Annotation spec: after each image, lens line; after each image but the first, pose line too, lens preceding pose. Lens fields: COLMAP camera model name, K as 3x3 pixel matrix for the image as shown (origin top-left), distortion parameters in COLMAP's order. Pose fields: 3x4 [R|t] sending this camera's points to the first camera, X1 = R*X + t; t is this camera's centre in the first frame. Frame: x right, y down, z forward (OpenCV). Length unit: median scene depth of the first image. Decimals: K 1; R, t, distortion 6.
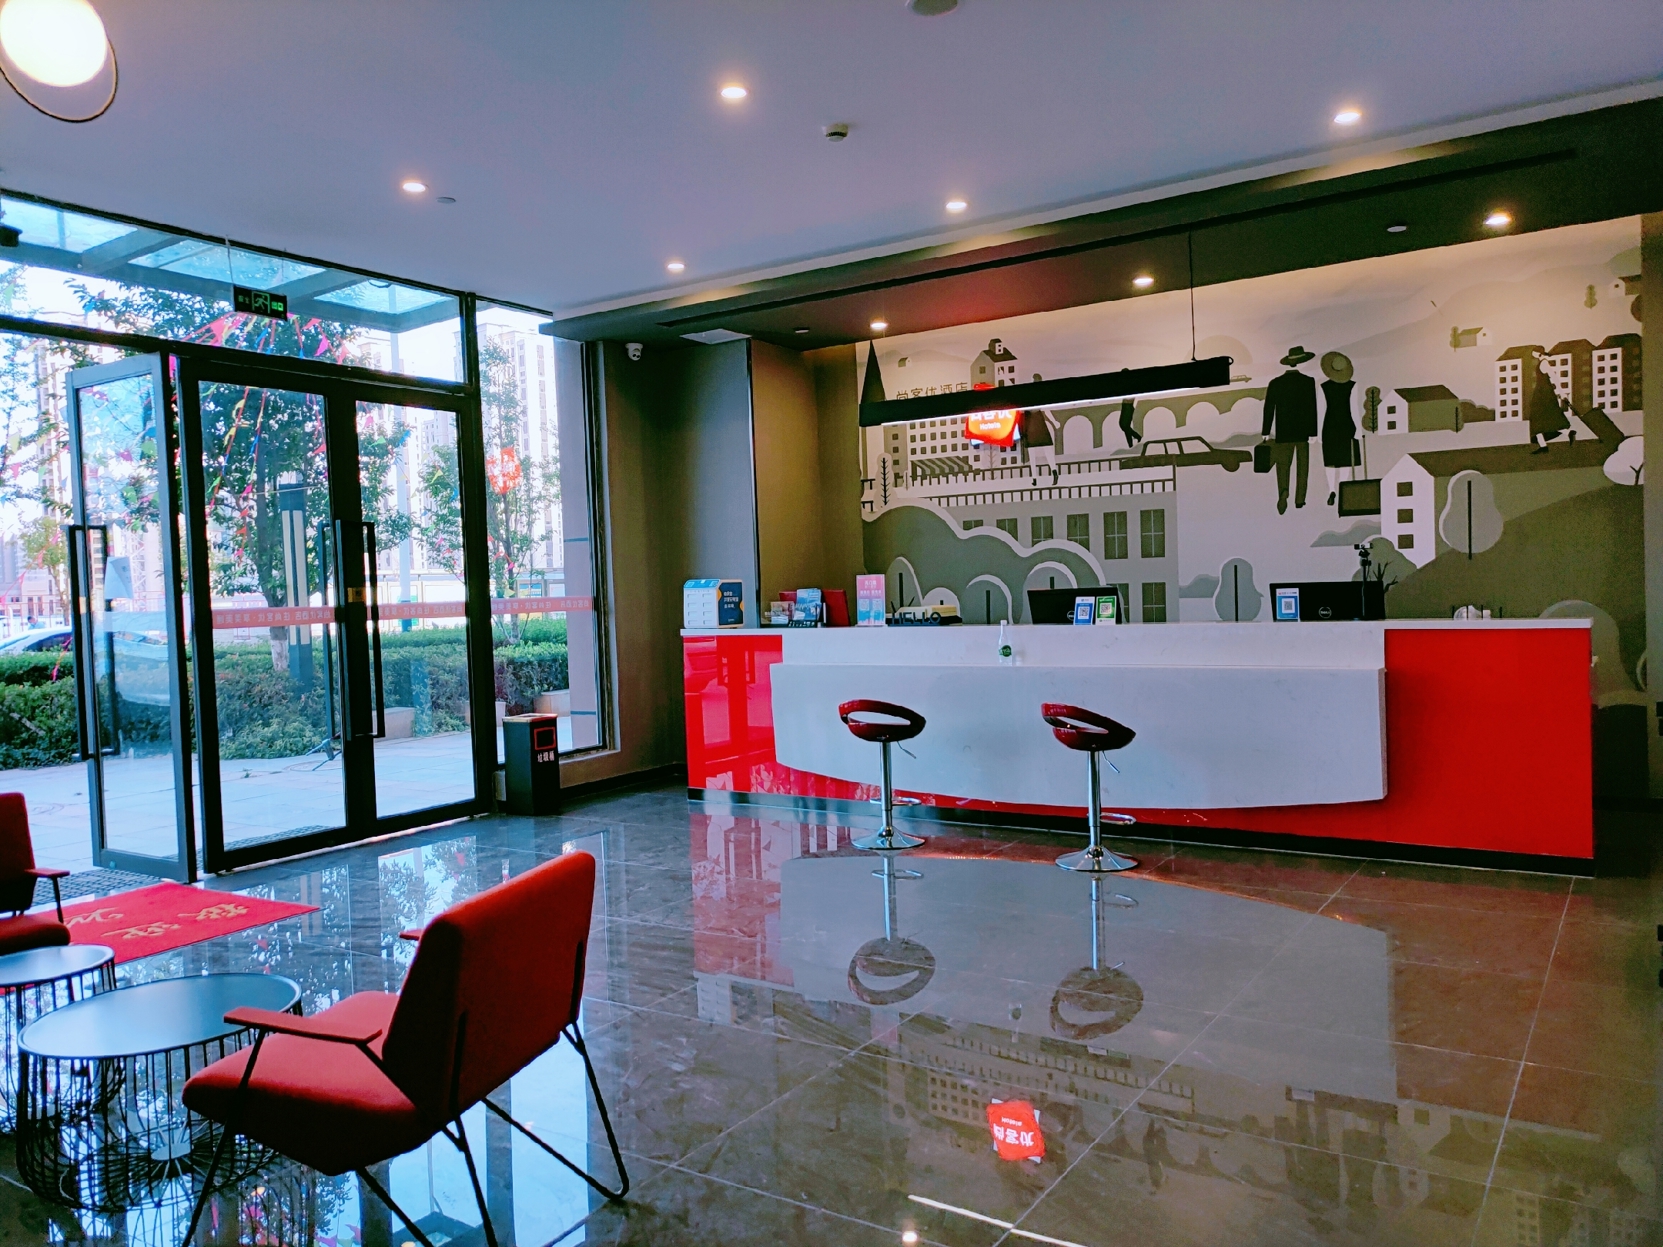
lens RADIAL K [[1281.0, 0, 831.5], [0, 1281.0, 623.5], [0, 0, 1]] dist [0.054174, -0.036519]
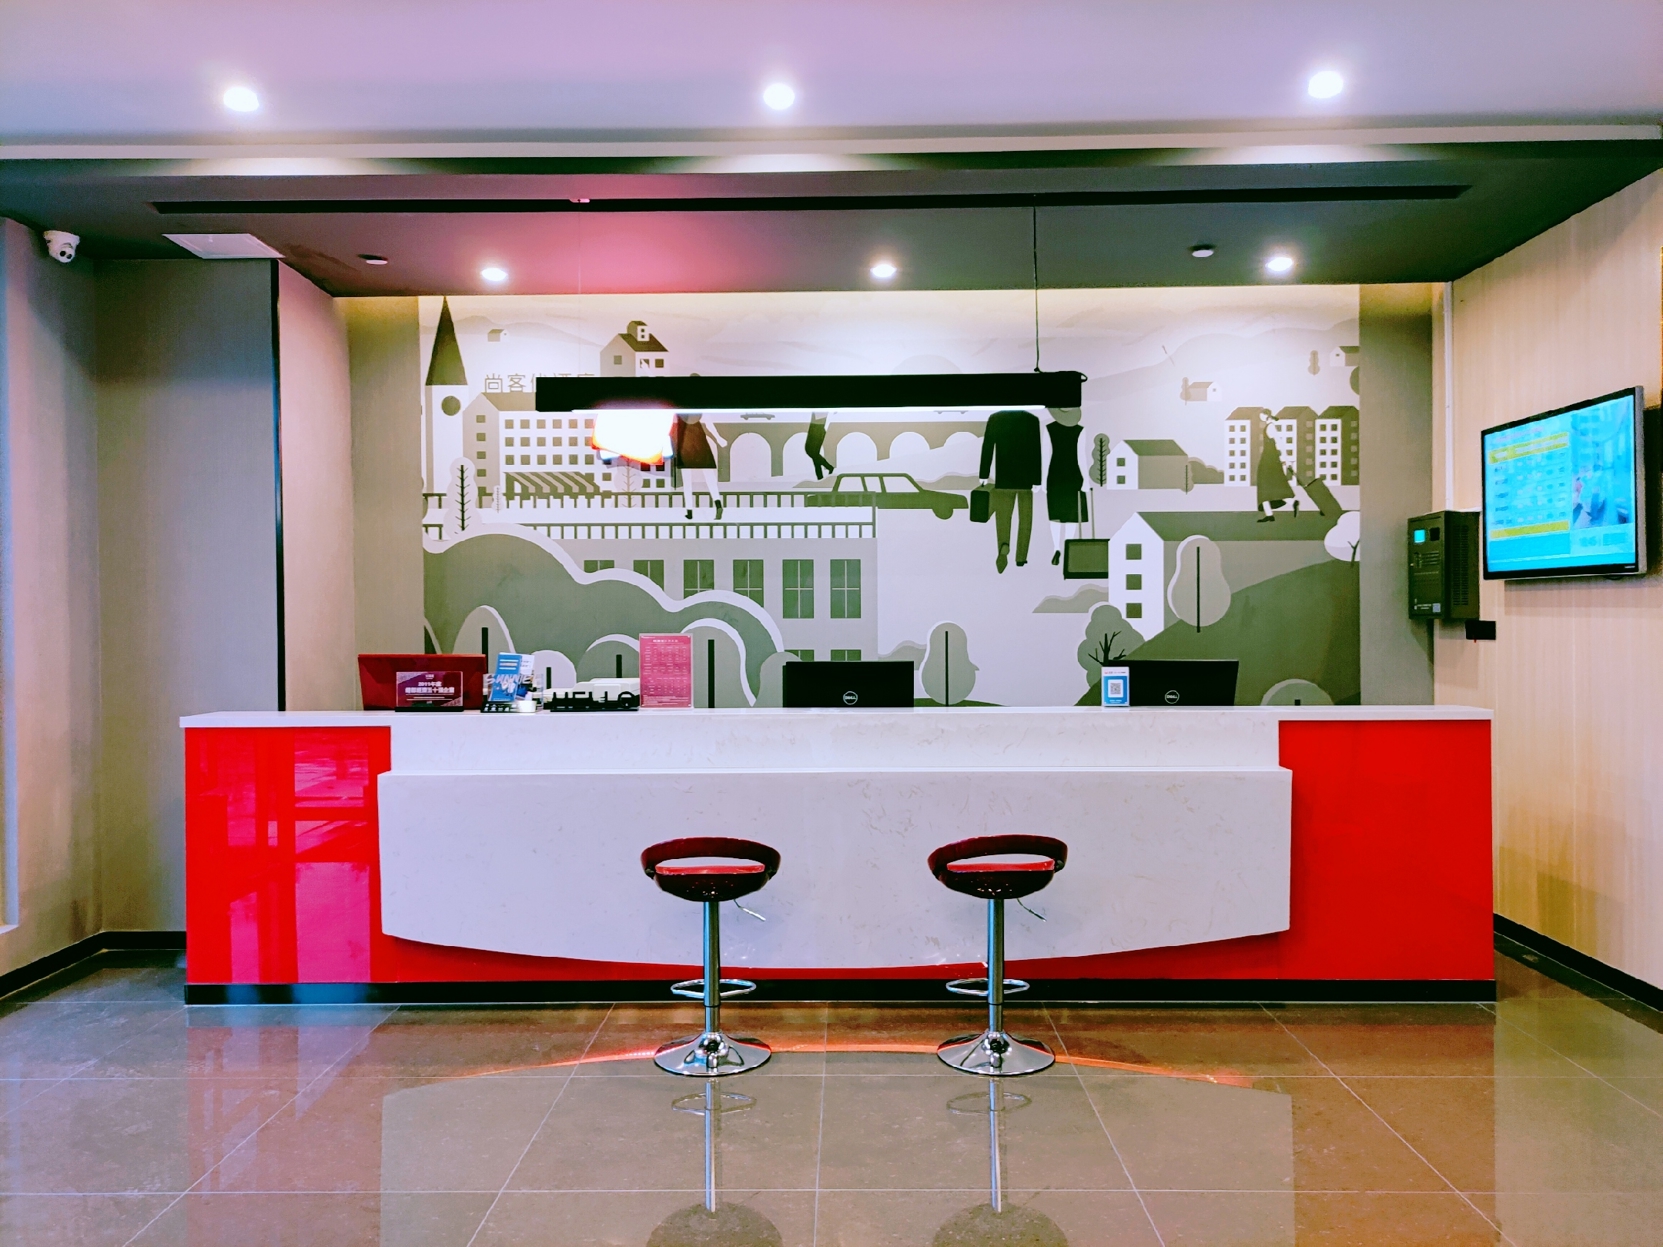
lens RADIAL K [[1281.0, 0, 831.5], [0, 1281.0, 623.5], [0, 0, 1]] dist [0.054174, -0.036519]
pose [[0.844484, 0.025743, 0.534962, -0.192889], [-0.005829, 0.999227, -0.038882, -0.017843], [-0.535550, 0.029717, 0.843981, 0.344154]]
